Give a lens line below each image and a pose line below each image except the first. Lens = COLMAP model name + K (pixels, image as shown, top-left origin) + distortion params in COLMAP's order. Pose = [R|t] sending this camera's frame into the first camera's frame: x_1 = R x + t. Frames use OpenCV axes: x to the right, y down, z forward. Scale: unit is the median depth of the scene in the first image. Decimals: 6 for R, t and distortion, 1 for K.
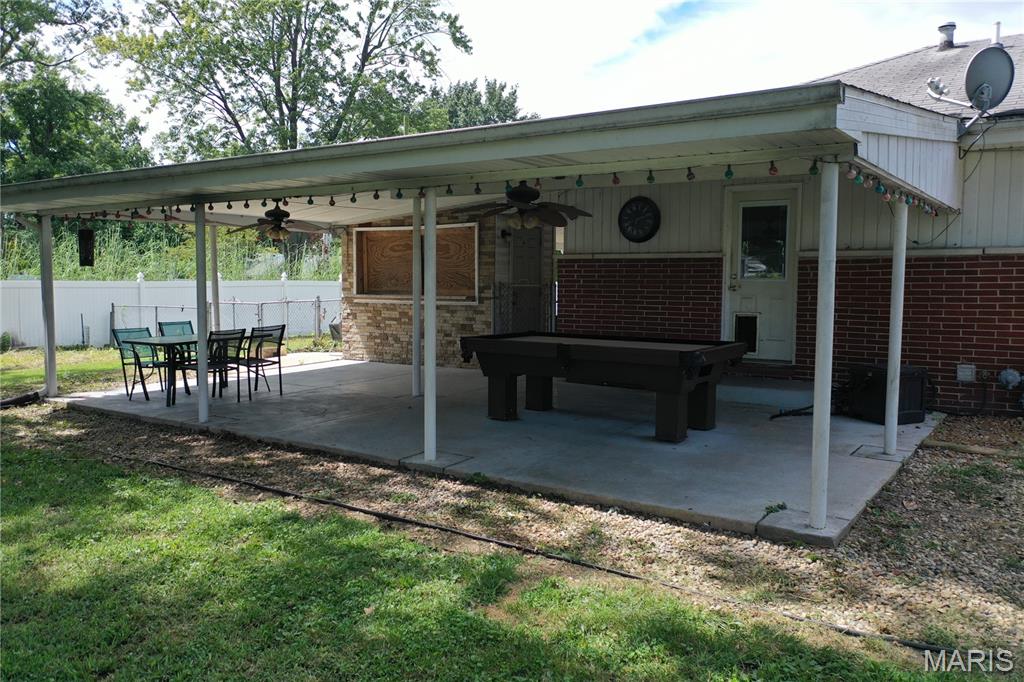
lens RADIAL K [[815.2, 0, 511.6], [0, 815.2, 341.4], [0, 0, 1]] dist [-0.006426, 0.005651]
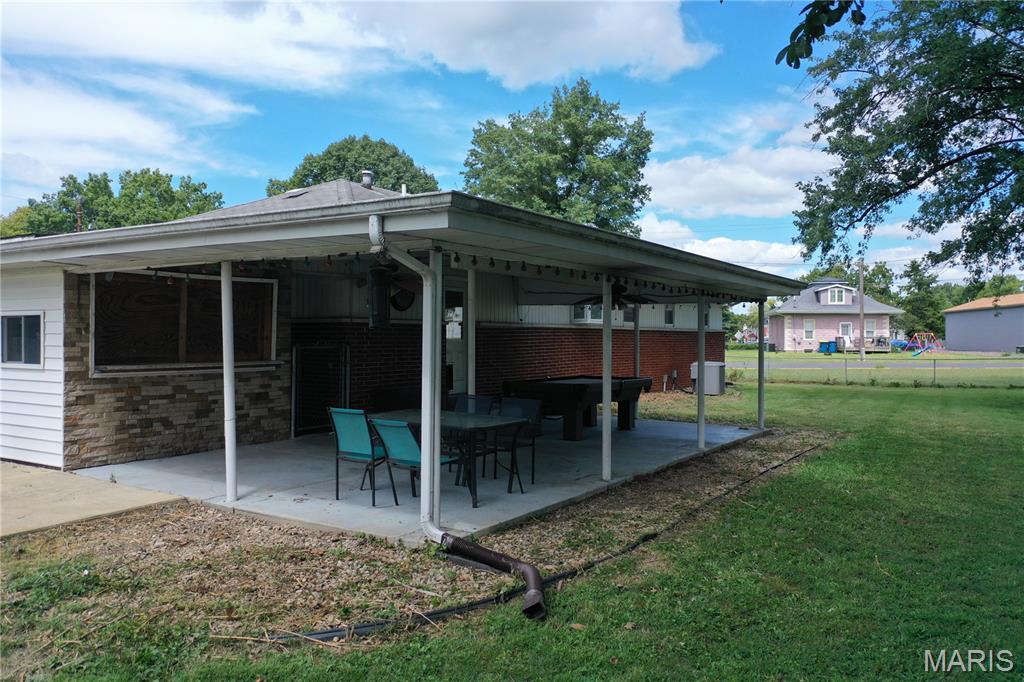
lens RADIAL K [[815.2, 0, 511.1], [0, 815.2, 339.7], [0, 0, 1]] dist [-0.006426, 0.005651]
pose [[-0.035069, -0.008183, 0.999351, -0.942088], [0.071574, 0.997378, 0.010679, -0.067932], [-0.996819, 0.071903, -0.034391, 0.756593]]
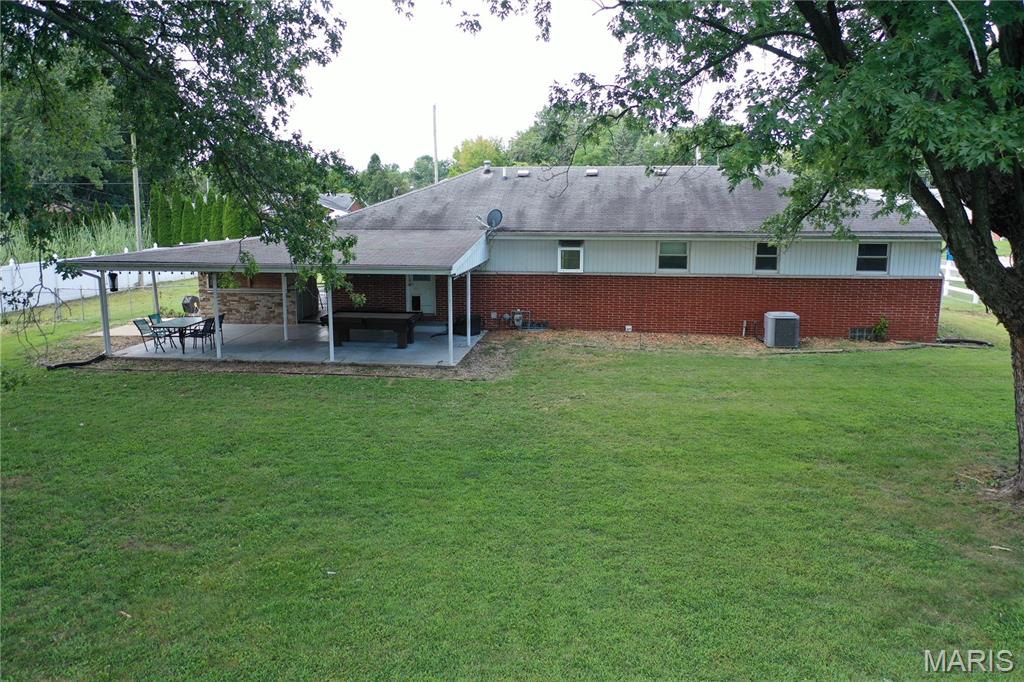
lens RADIAL K [[815.2, 0, 512.2], [0, 815.2, 340.0], [0, 0, 1]] dist [-0.006426, 0.005651]
pose [[0.892613, -0.085718, 0.442600, -0.447552], [0.040565, 0.993046, 0.110514, -0.129205], [-0.448995, -0.080693, 0.889883, -1.077585]]
